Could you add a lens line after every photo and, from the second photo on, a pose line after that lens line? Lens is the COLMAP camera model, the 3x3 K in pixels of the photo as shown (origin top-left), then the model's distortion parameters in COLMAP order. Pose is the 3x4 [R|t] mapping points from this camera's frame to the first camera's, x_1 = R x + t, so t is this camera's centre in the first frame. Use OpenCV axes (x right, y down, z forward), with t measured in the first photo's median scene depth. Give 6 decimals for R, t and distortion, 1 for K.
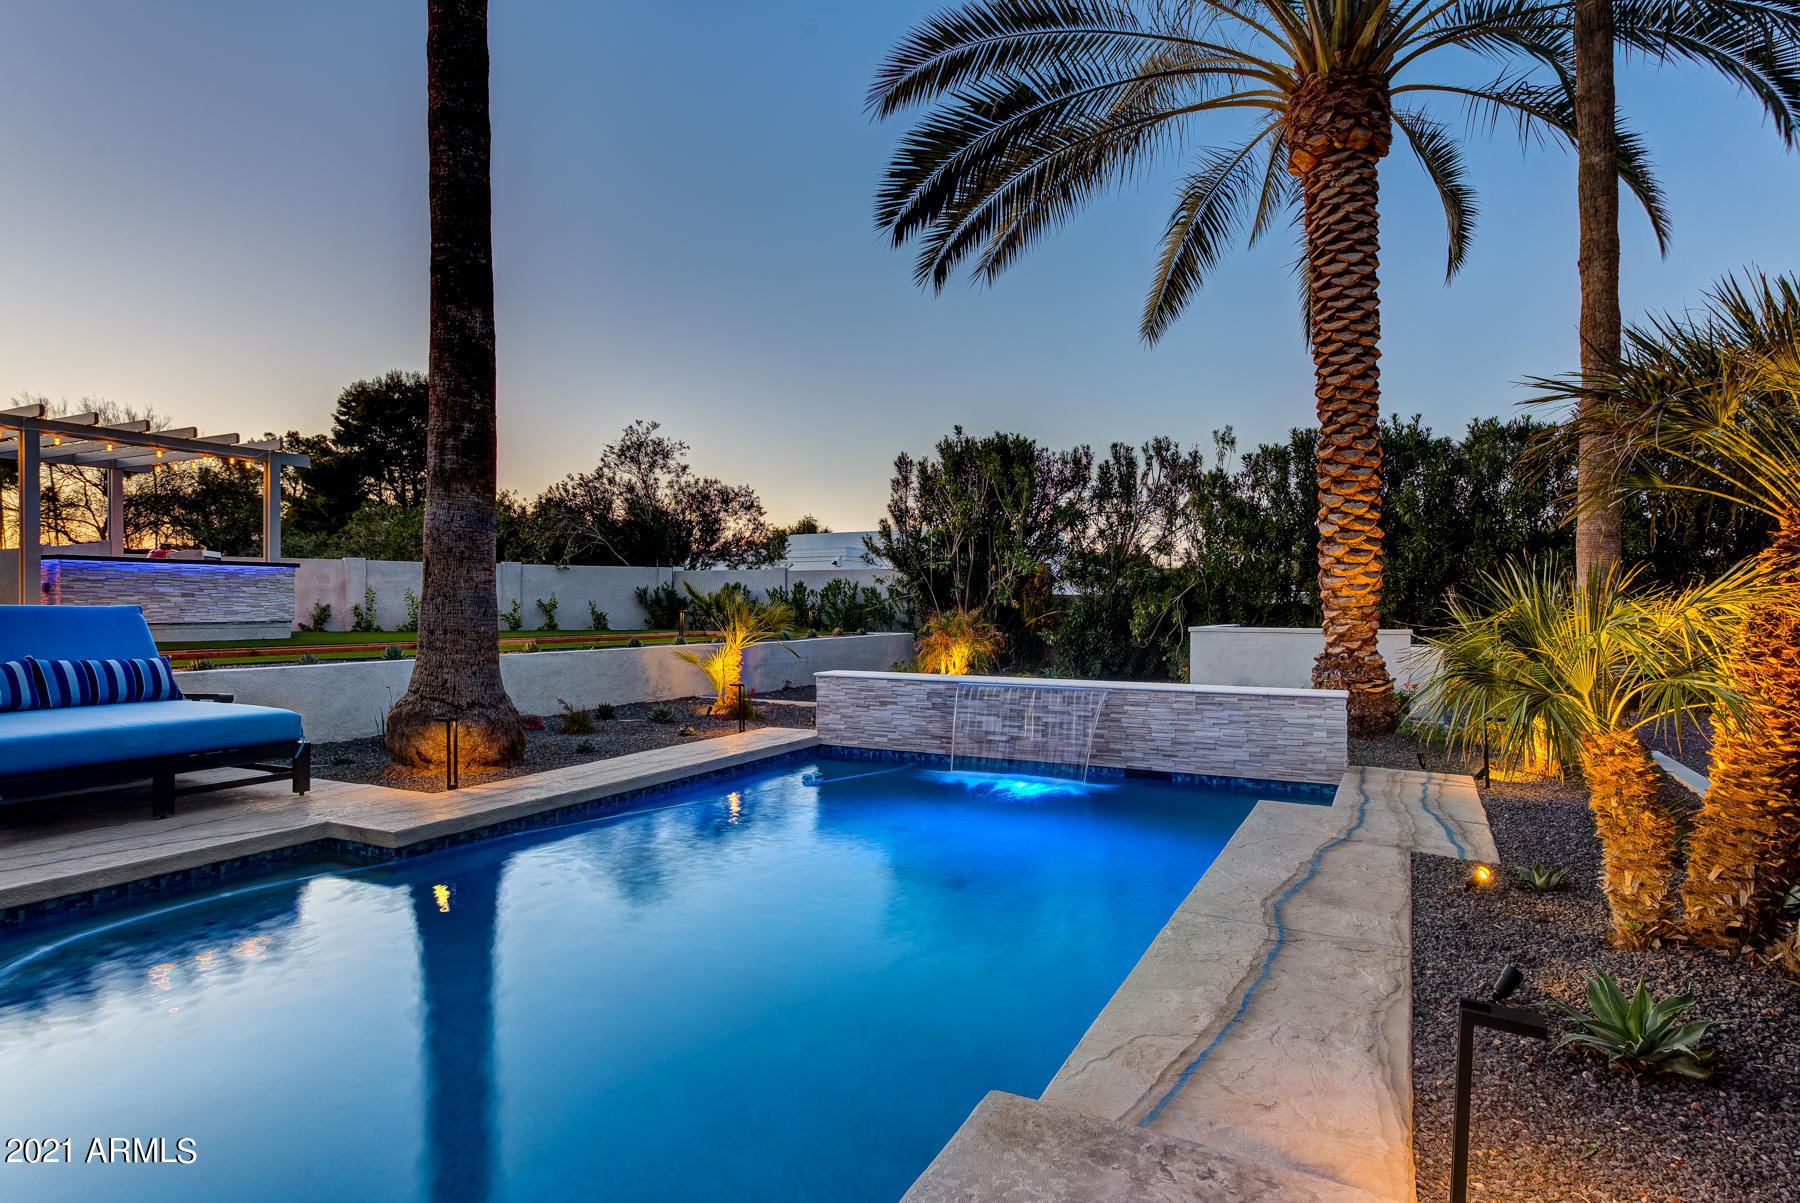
lens RADIAL K [[932.9, 0, 902.9], [0, 932.9, 619.3], [0, 0, 1]] dist [0.009366, -0.000845]
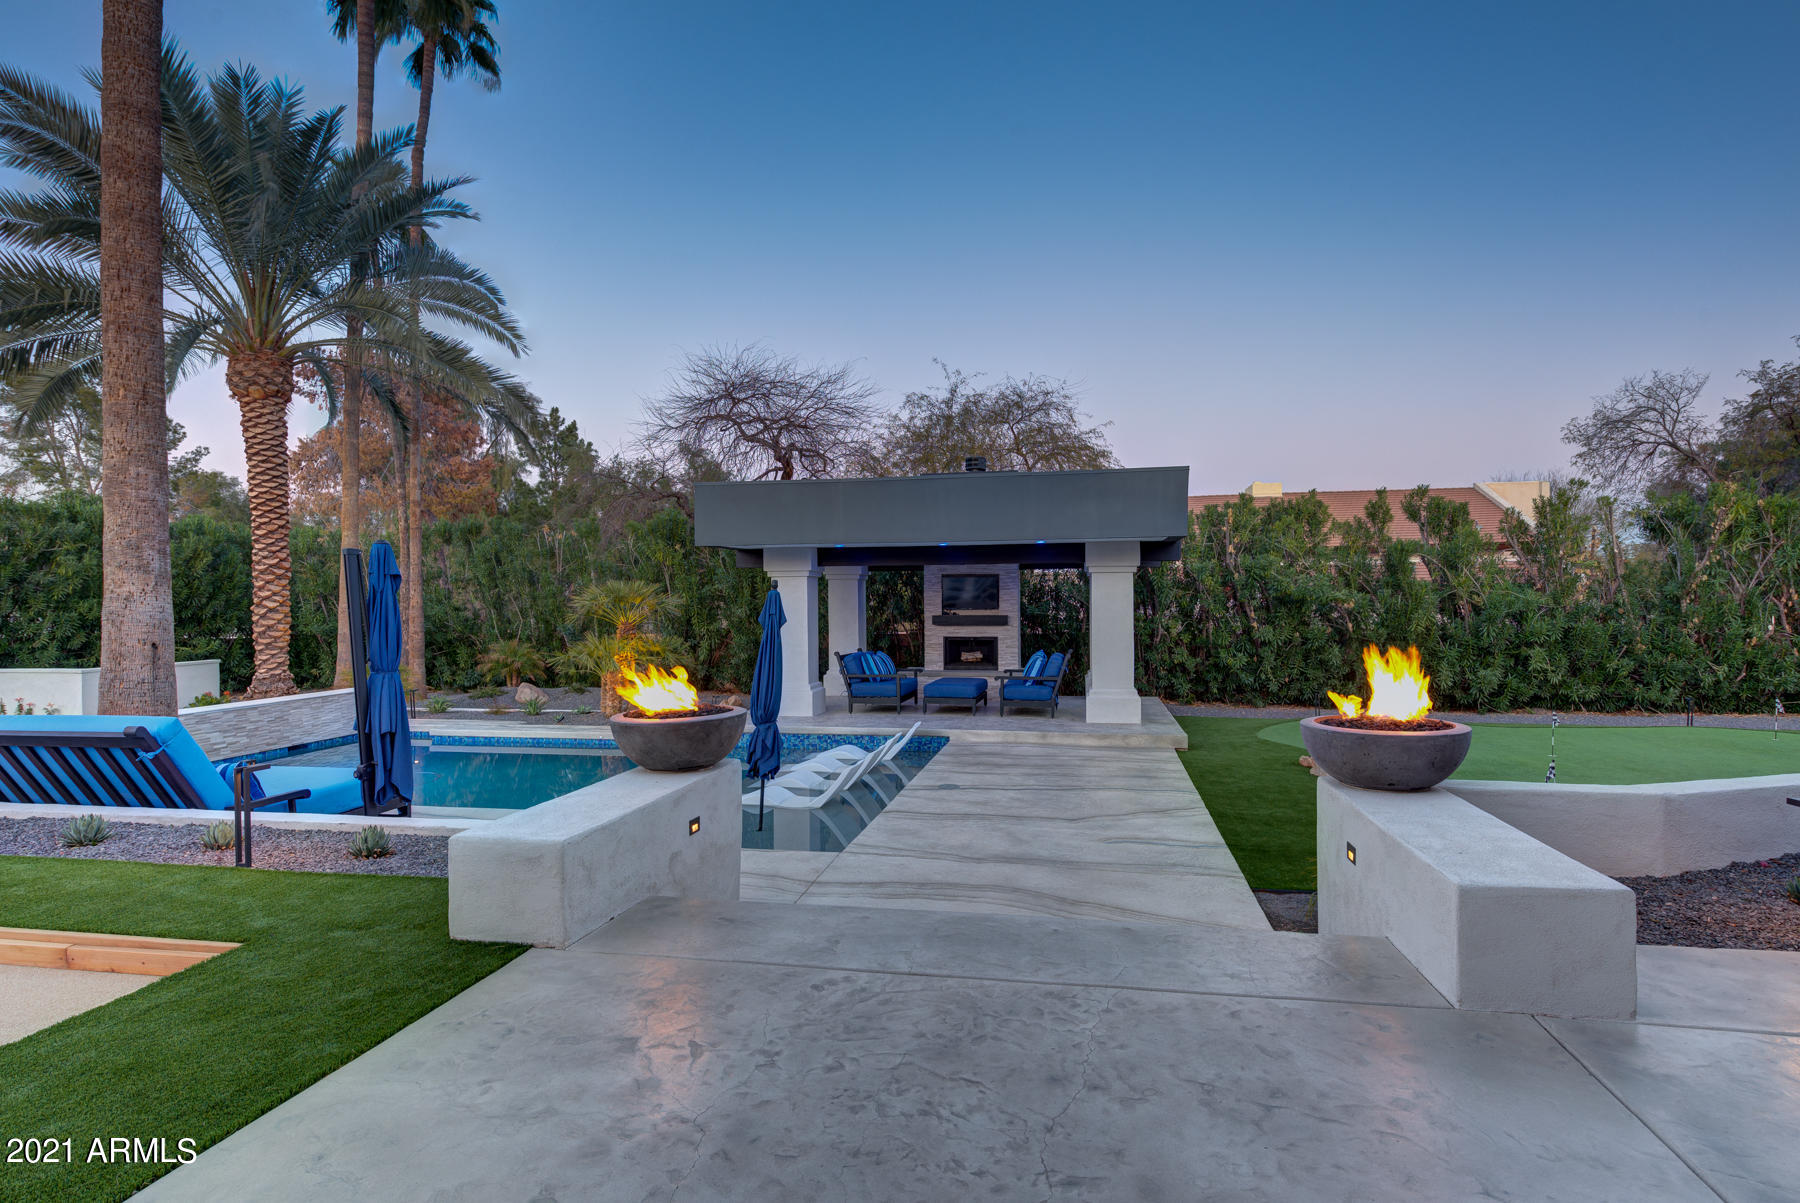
lens RADIAL K [[932.9, 0, 890.7], [0, 932.9, 596.2], [0, 0, 1]] dist [0.009366, -0.000845]
pose [[-0.267751, -0.002936, 0.963484, -1.615767], [0.010305, 0.999929, 0.005911, -0.111246], [-0.963433, 0.011512, -0.267701, 0.345654]]
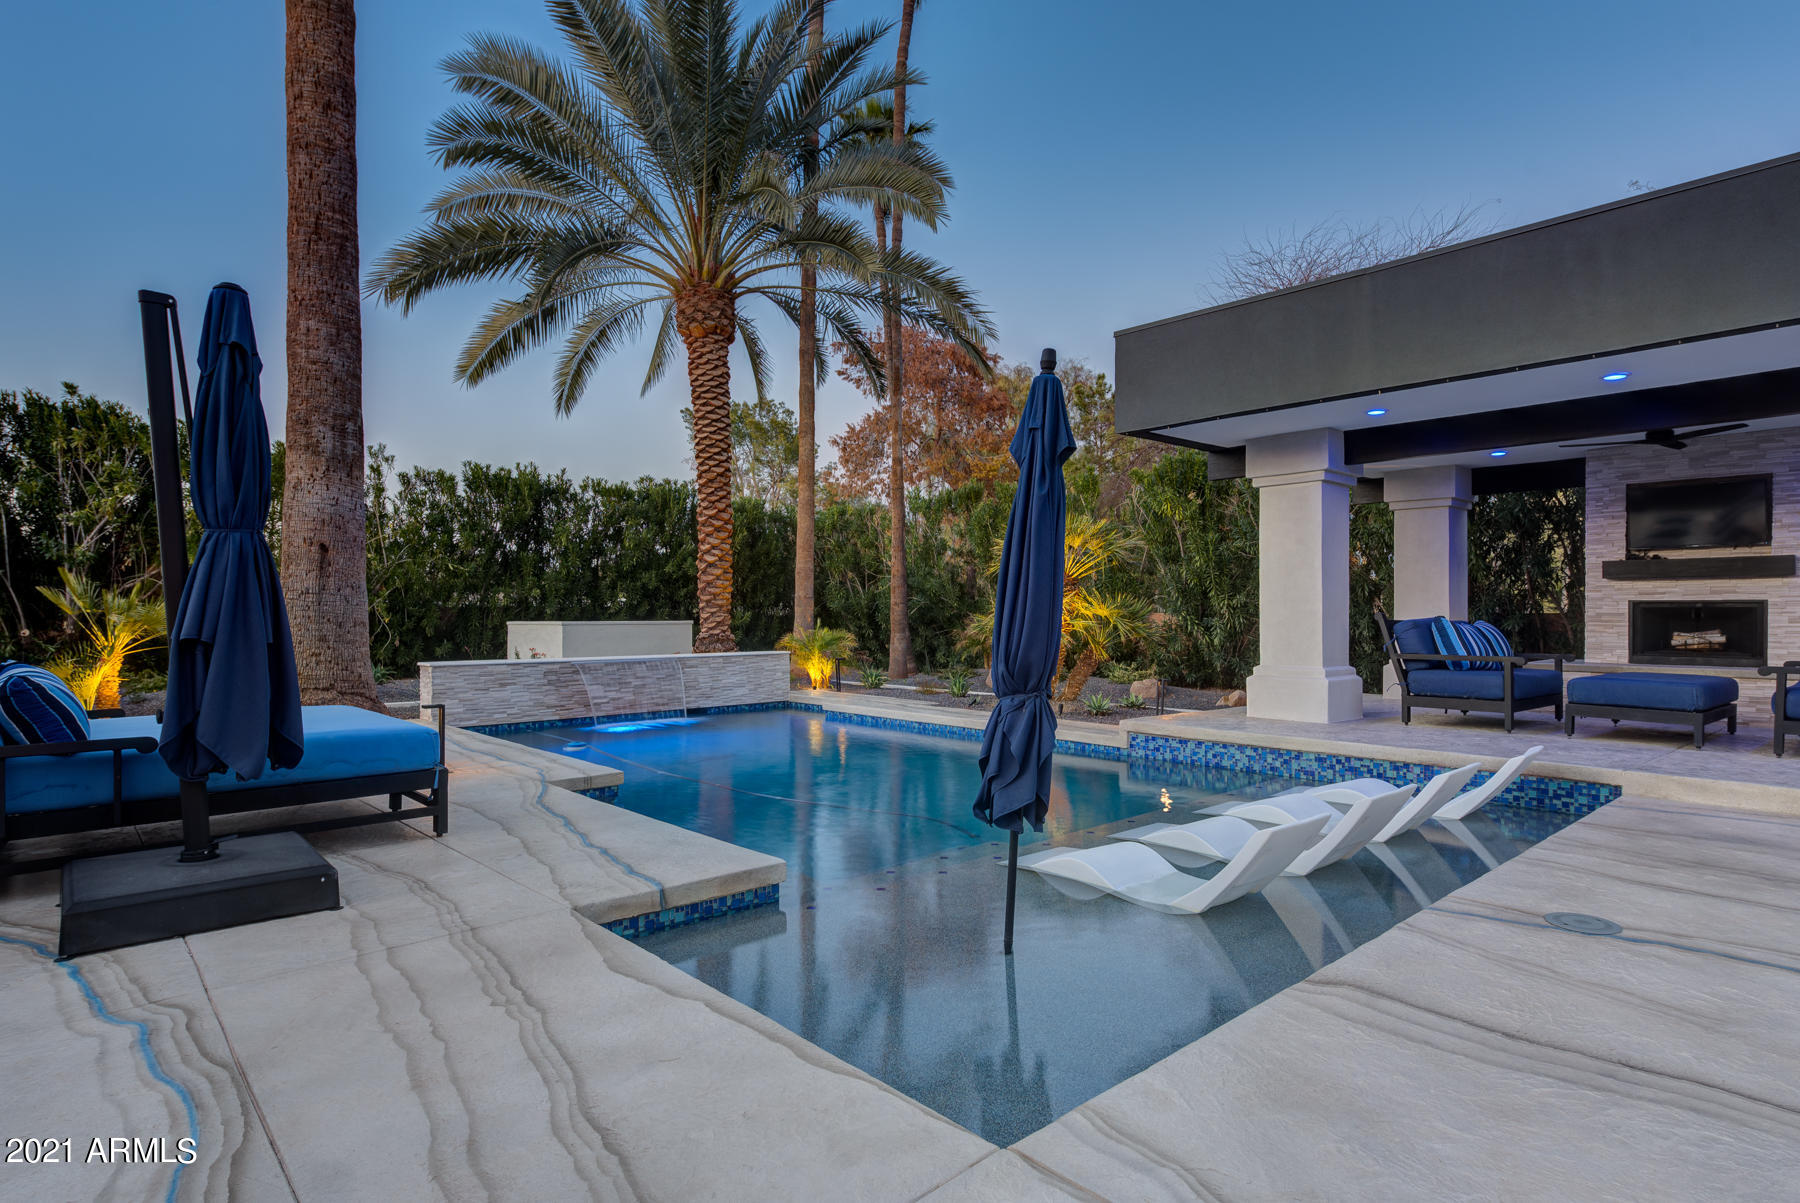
lens RADIAL K [[932.9, 0, 908.5], [0, 932.9, 617.4], [0, 0, 1]] dist [0.009366, -0.000845]
pose [[0.343549, -0.011268, 0.939067, -1.000173], [0.005356, 0.999935, 0.010038, -0.005753], [-0.939120, 0.001581, 0.343587, 0.103521]]
